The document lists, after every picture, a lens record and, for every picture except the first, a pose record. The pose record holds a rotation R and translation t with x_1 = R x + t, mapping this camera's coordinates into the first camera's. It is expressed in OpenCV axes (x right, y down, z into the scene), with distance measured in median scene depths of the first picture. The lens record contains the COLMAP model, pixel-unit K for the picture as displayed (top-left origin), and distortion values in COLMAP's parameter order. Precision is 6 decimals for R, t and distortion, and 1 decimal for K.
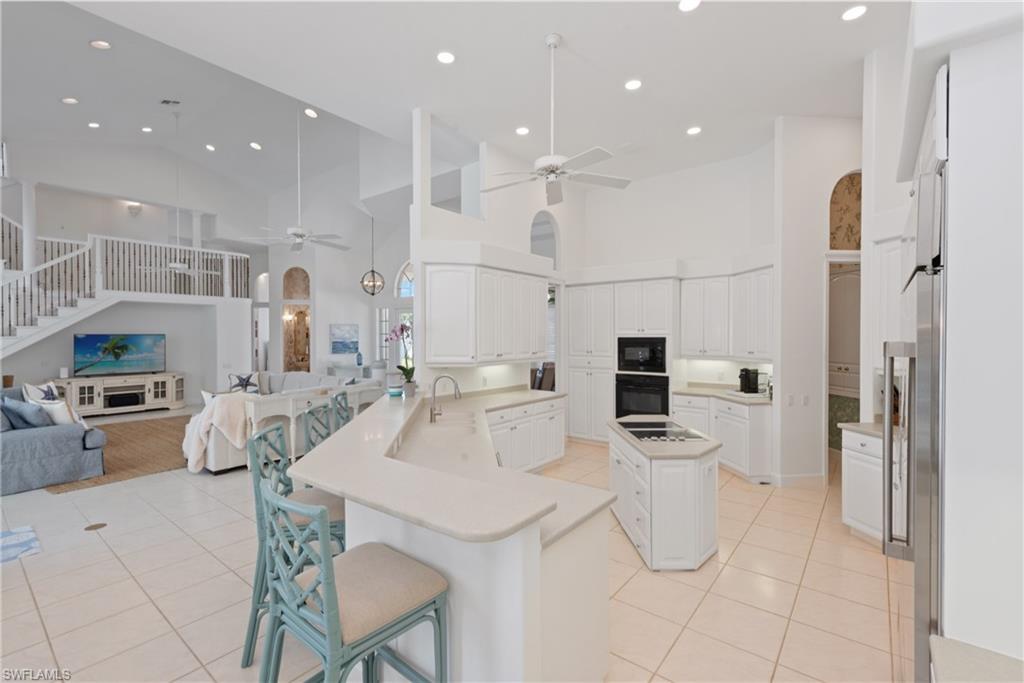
lens RADIAL K [[454.5, 0, 512.0], [0, 454.5, 341.5], [0, 0, 1]] dist [-0.000733, -0.000668]
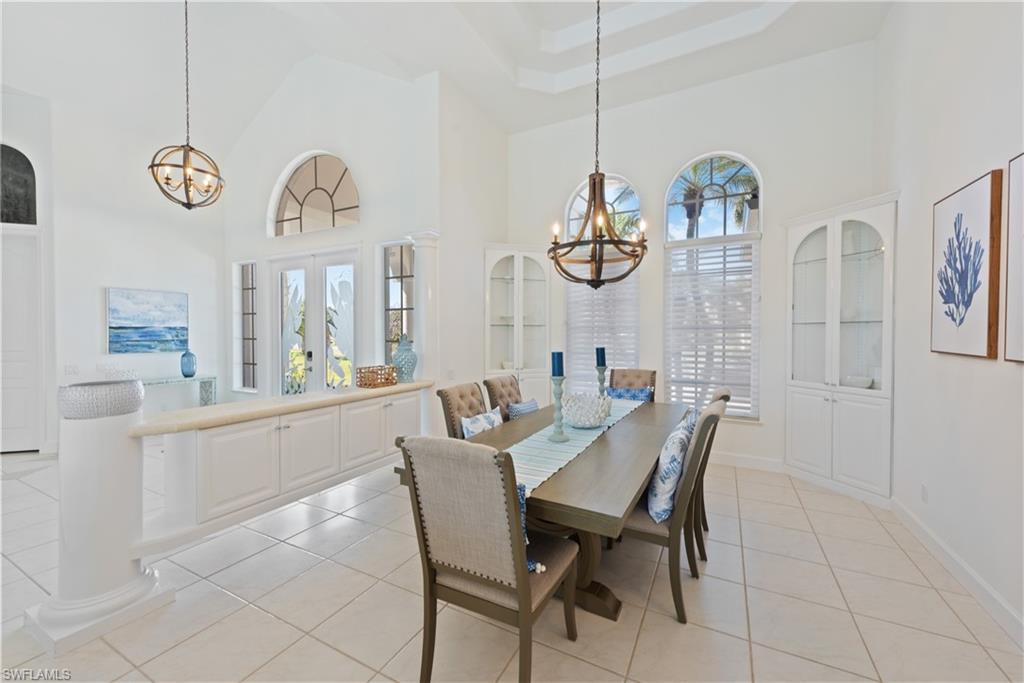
lens RADIAL K [[404.2, 0, 512.0], [0, 404.2, 341.5], [0, 0, 1]] dist [0.000257, -0.000002]
pose [[0.981778, -0.002669, 0.190014, -0.119208], [0.001795, 0.999987, 0.004771, 0.020309], [-0.190024, -0.004343, 0.981770, 0.765637]]
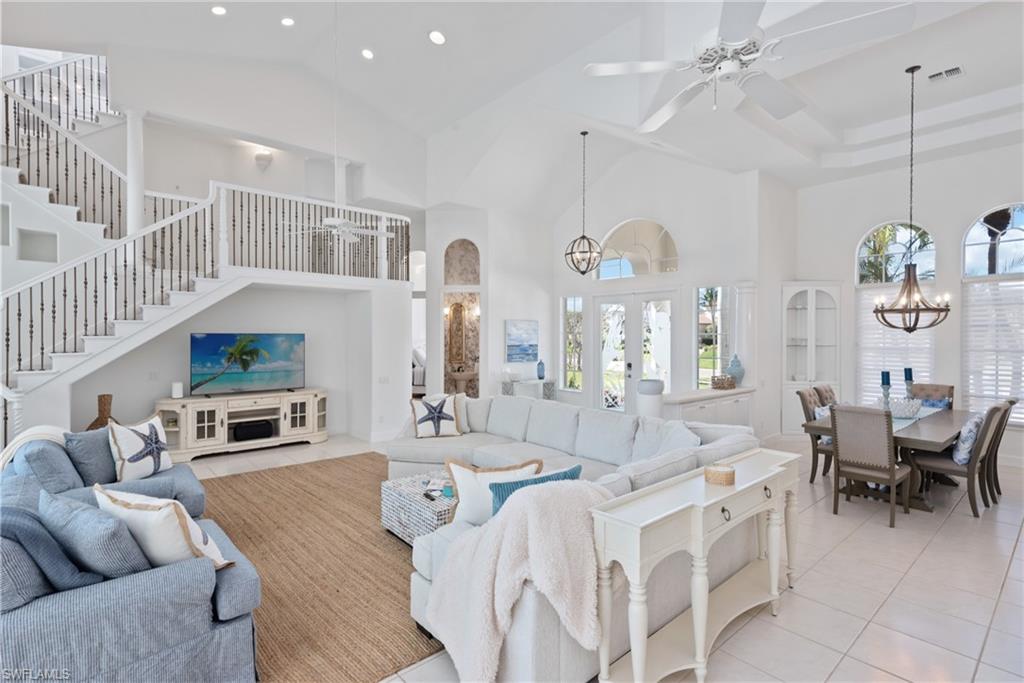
lens RADIAL K [[488.3, 0, 504.3], [0, 488.3, 341.3], [0, 0, 1]] dist [0.003535, -0.000491]
pose [[0.981253, 0.003056, -0.192700, -0.366185], [-0.003979, 0.999982, -0.004402, -0.002437], [0.192683, 0.005086, 0.981248, 0.375634]]
